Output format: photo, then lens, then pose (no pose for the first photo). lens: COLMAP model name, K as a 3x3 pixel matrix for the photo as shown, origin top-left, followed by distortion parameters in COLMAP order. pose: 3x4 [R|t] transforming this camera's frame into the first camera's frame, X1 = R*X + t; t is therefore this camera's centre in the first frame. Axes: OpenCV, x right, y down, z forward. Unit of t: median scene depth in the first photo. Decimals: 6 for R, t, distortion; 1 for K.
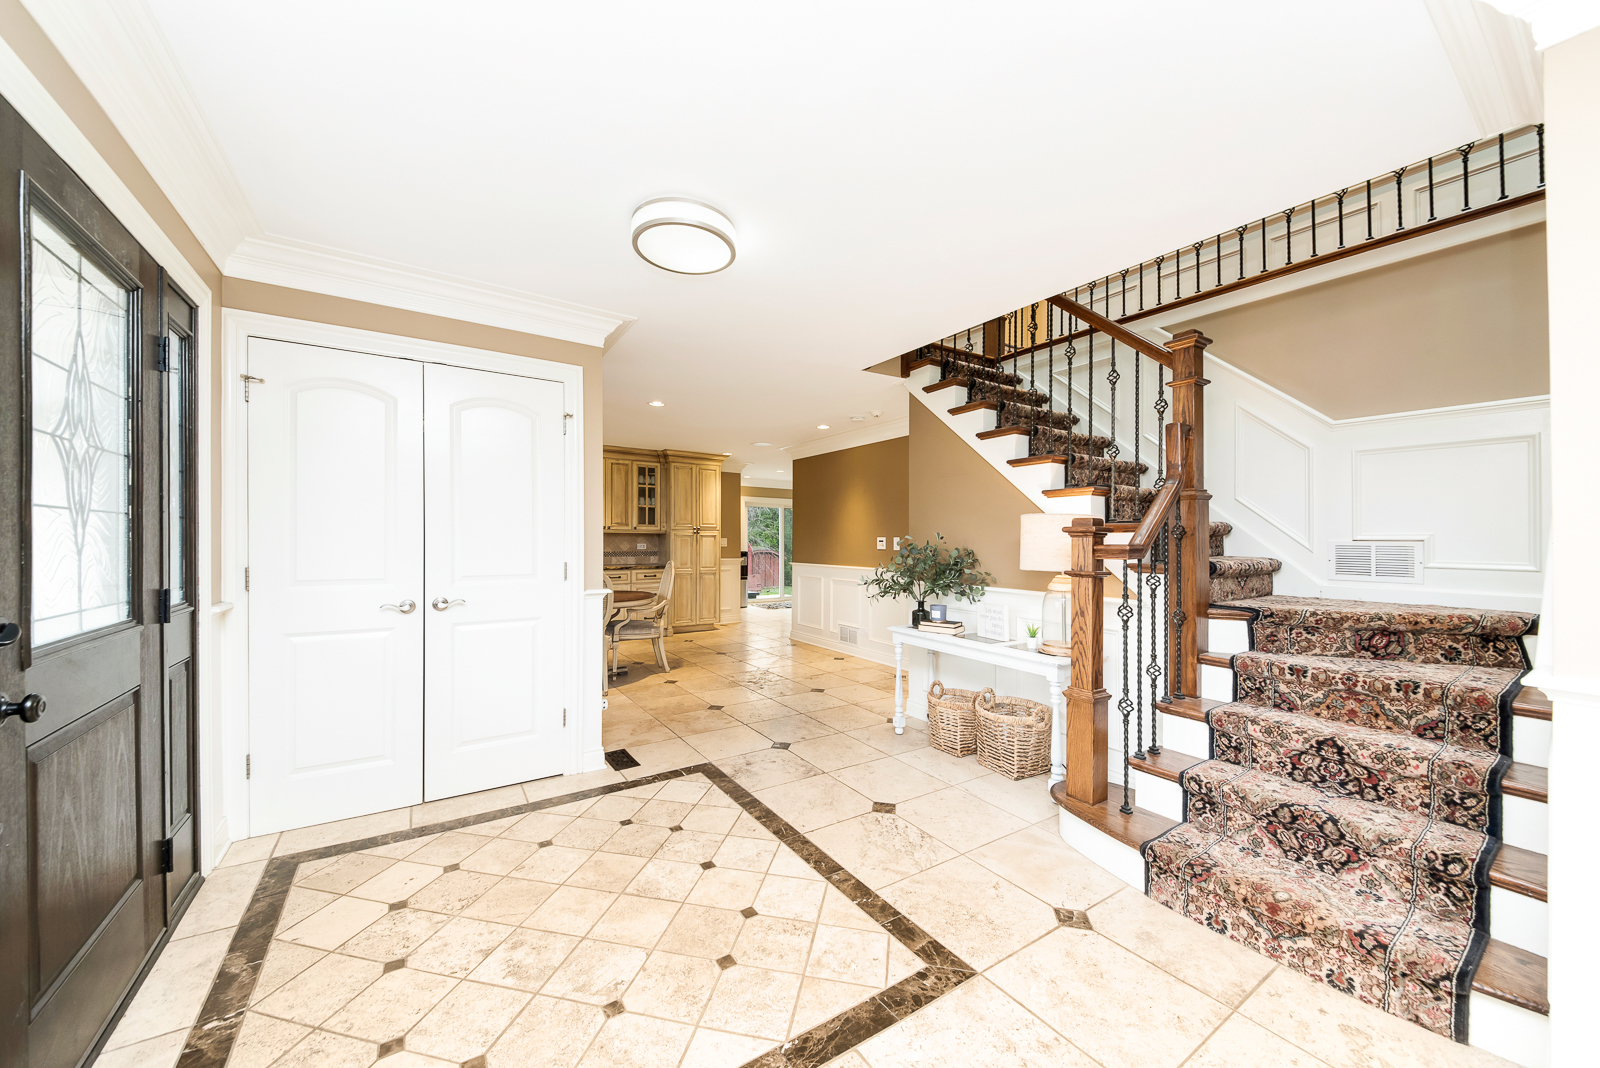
lens RADIAL K [[575.1, 0, 794.3], [0, 575.1, 533.7], [0, 0, 1]] dist [0.064005, -0.026674]
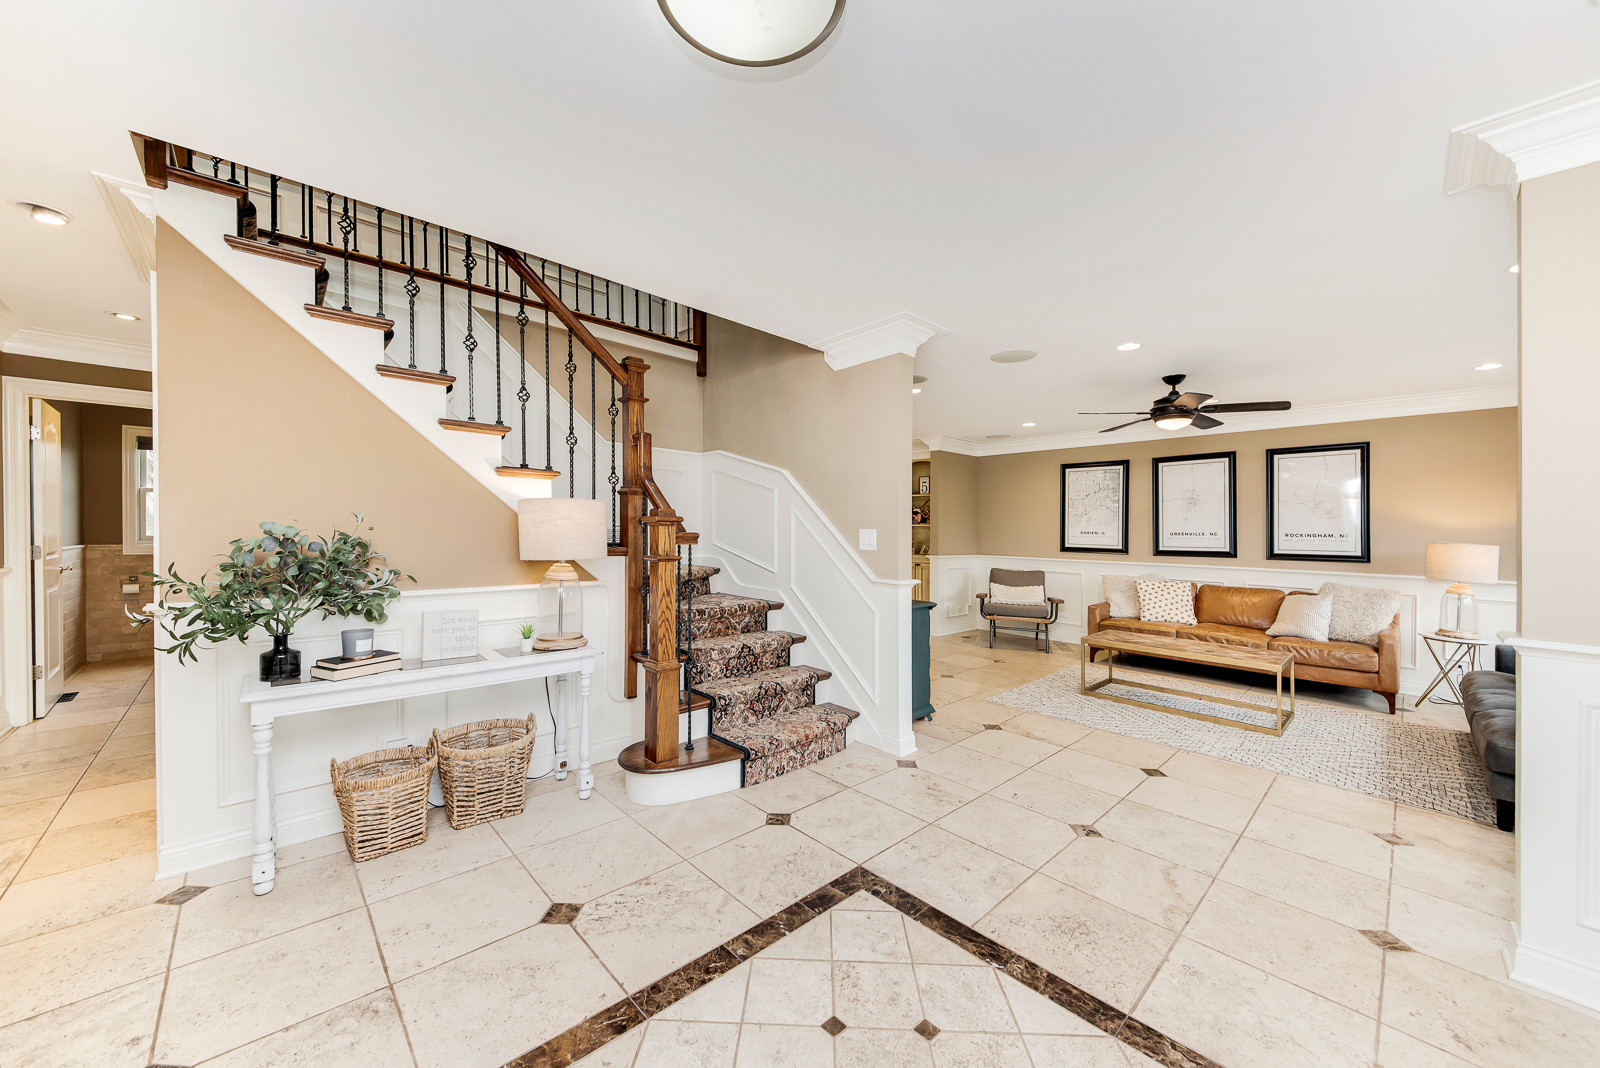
lens RADIAL K [[588.4, 0, 789.8], [0, 588.4, 528.8], [0, 0, 1]] dist [0.036724, -0.029269]
pose [[-0.157687, -0.006534, 0.987468, -0.705623], [-0.025585, 0.999669, 0.002529, 0.004156], [-0.987158, -0.024866, -0.157802, 1.027204]]
